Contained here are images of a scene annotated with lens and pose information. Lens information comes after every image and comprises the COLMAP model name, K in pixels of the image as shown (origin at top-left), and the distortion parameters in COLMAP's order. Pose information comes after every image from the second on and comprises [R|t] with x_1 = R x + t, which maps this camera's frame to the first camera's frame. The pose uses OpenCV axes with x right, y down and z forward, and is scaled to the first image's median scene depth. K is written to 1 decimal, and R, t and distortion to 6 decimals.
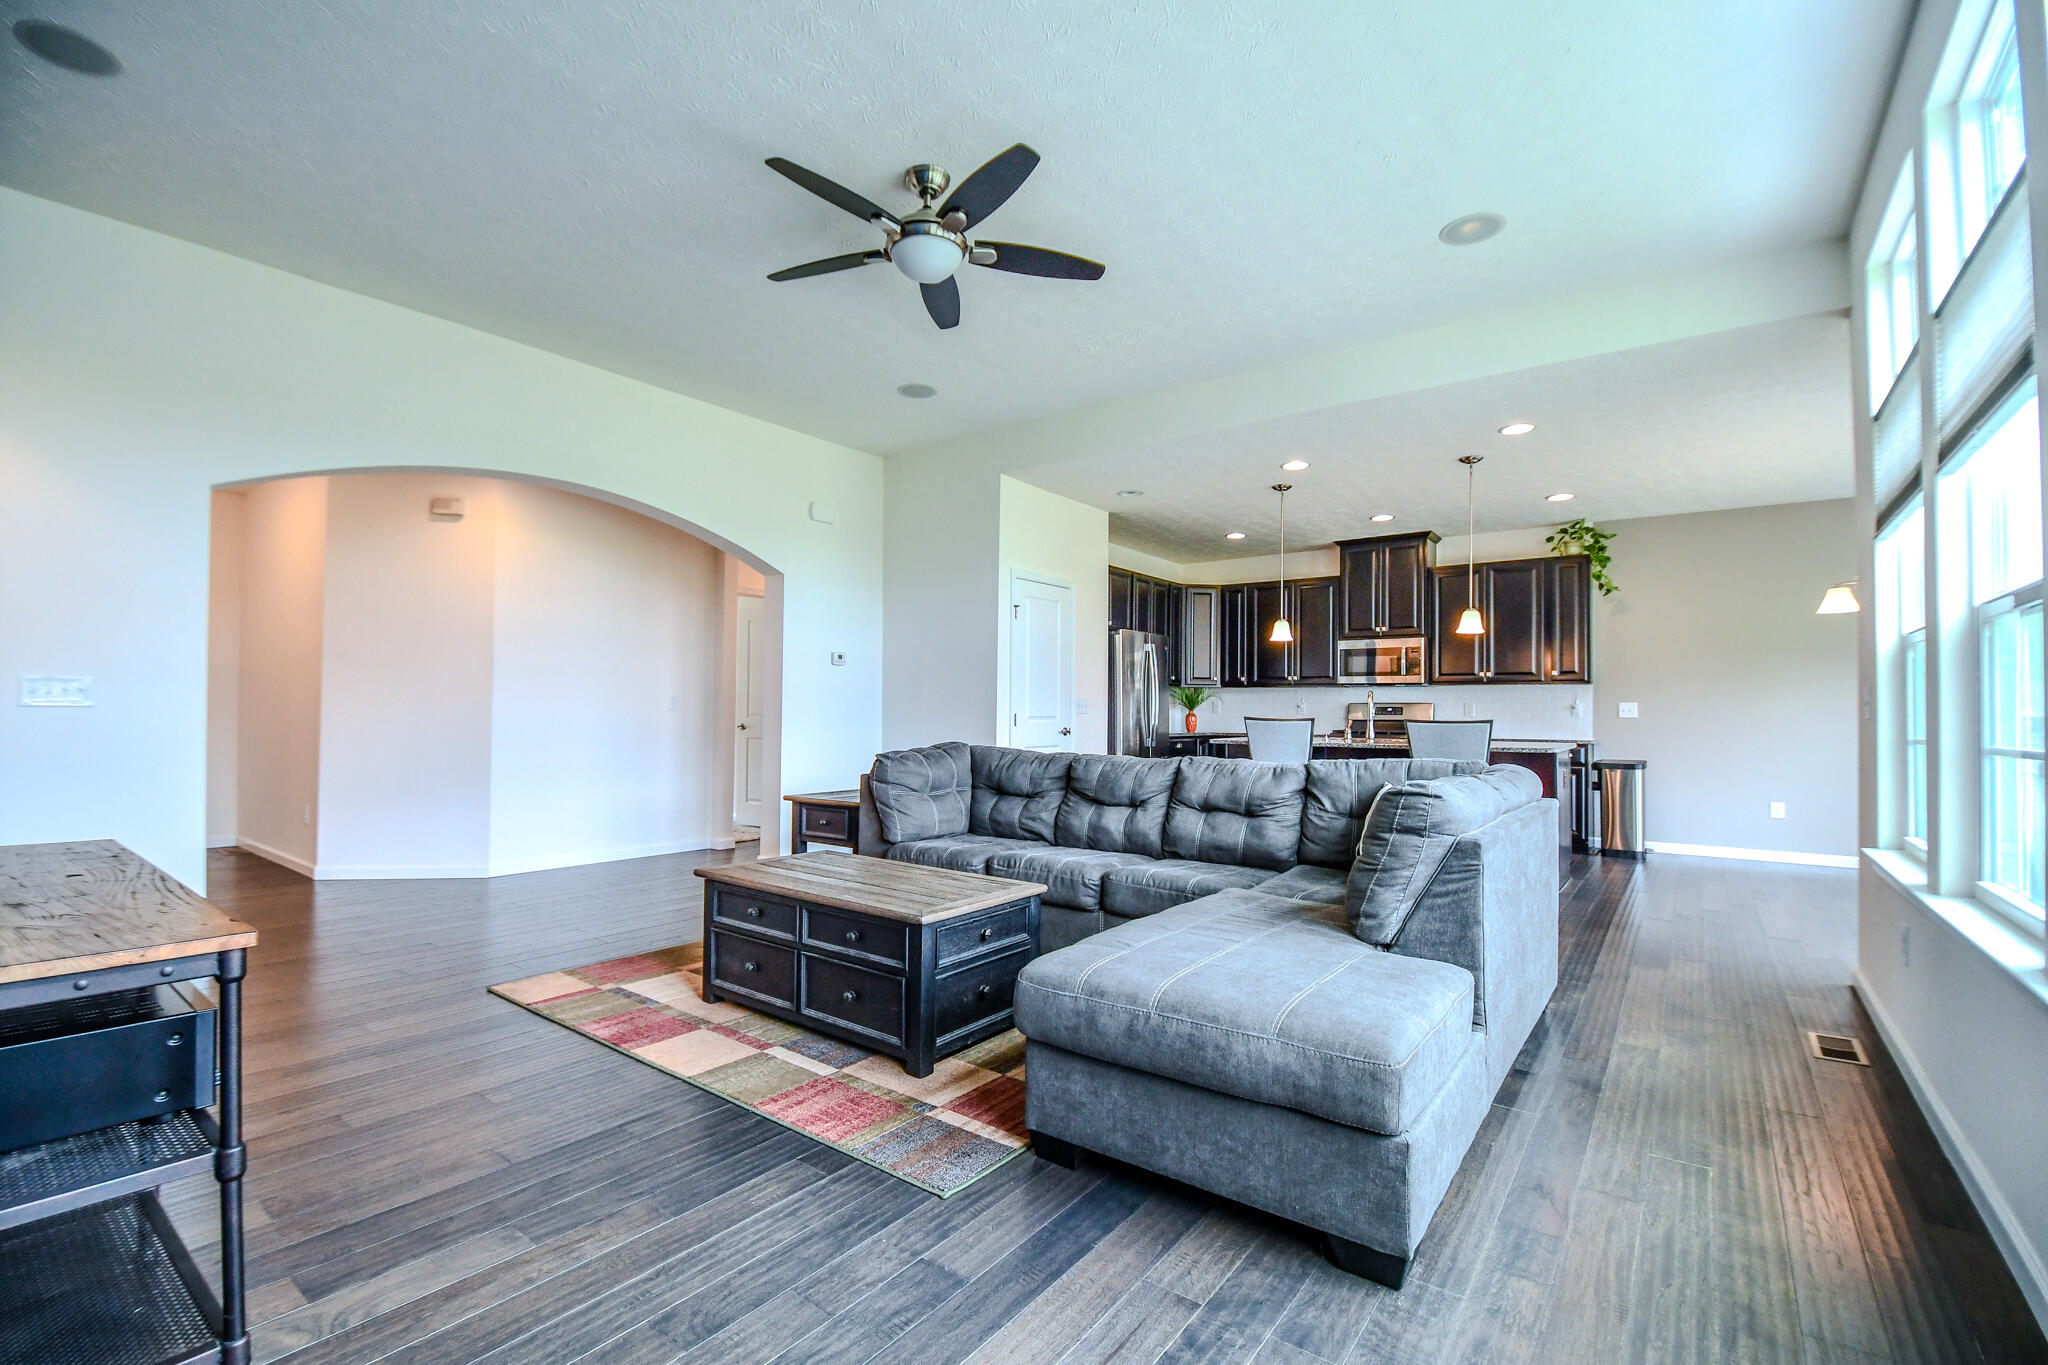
lens RADIAL K [[913.4, 0, 955.8], [0, 913.4, 691.9], [0, 0, 1]] dist [-0.019850, -0.000006]
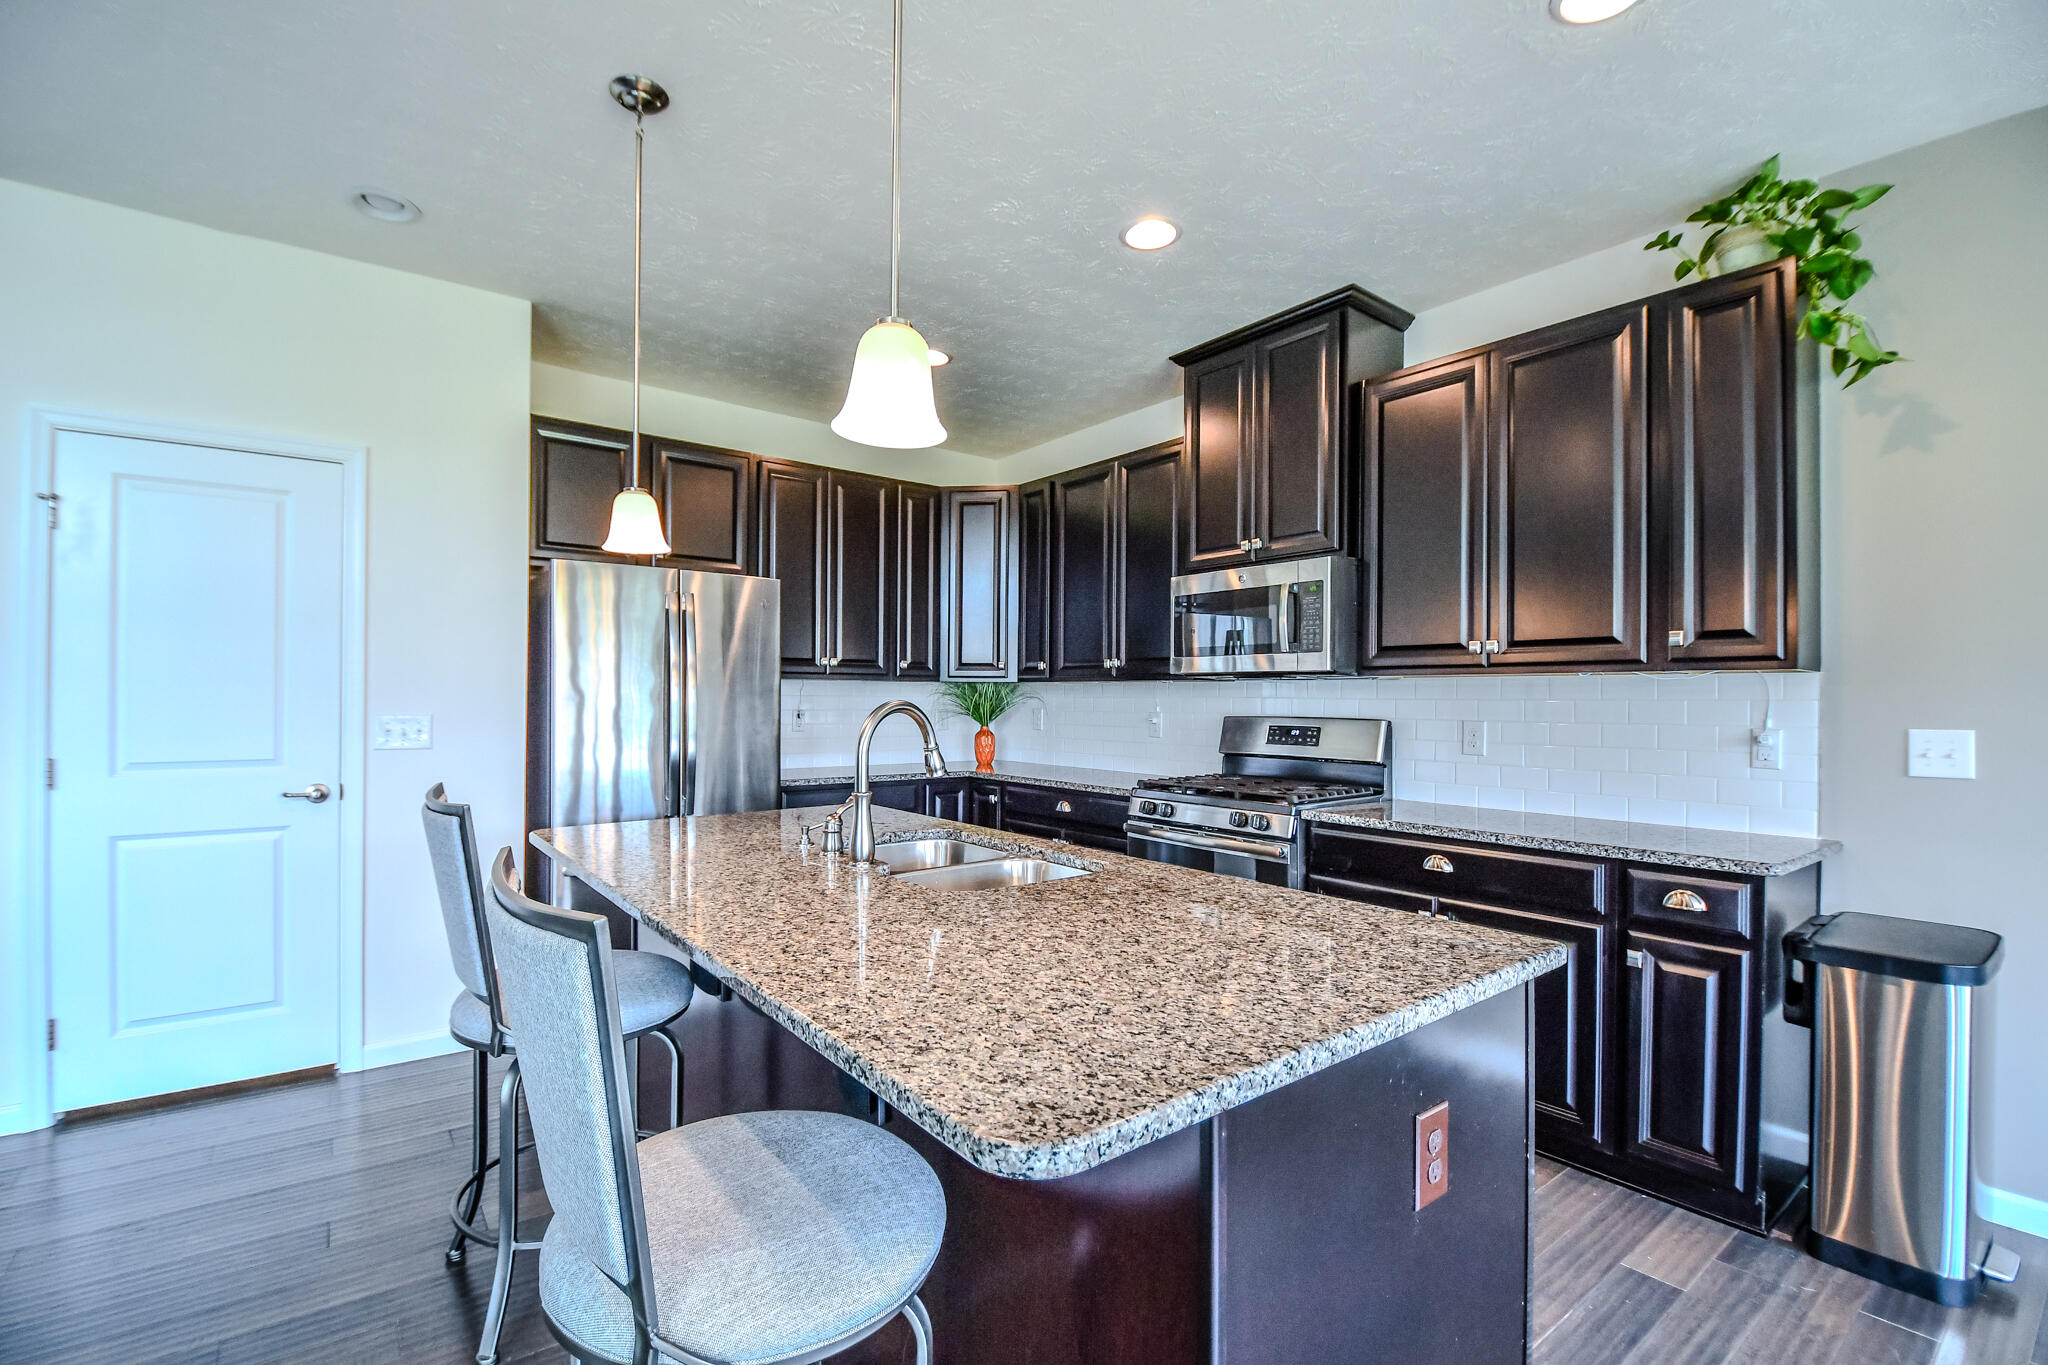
lens RADIAL K [[897.1, 0, 996.6], [0, 897.1, 693.3], [0, 0, 1]] dist [-0.000641, -0.013765]
pose [[0.970507, -0.004117, -0.241037, 0.495058], [0.007707, 0.999873, 0.013951, -0.007094], [0.240949, -0.015398, 0.970416, 0.619926]]
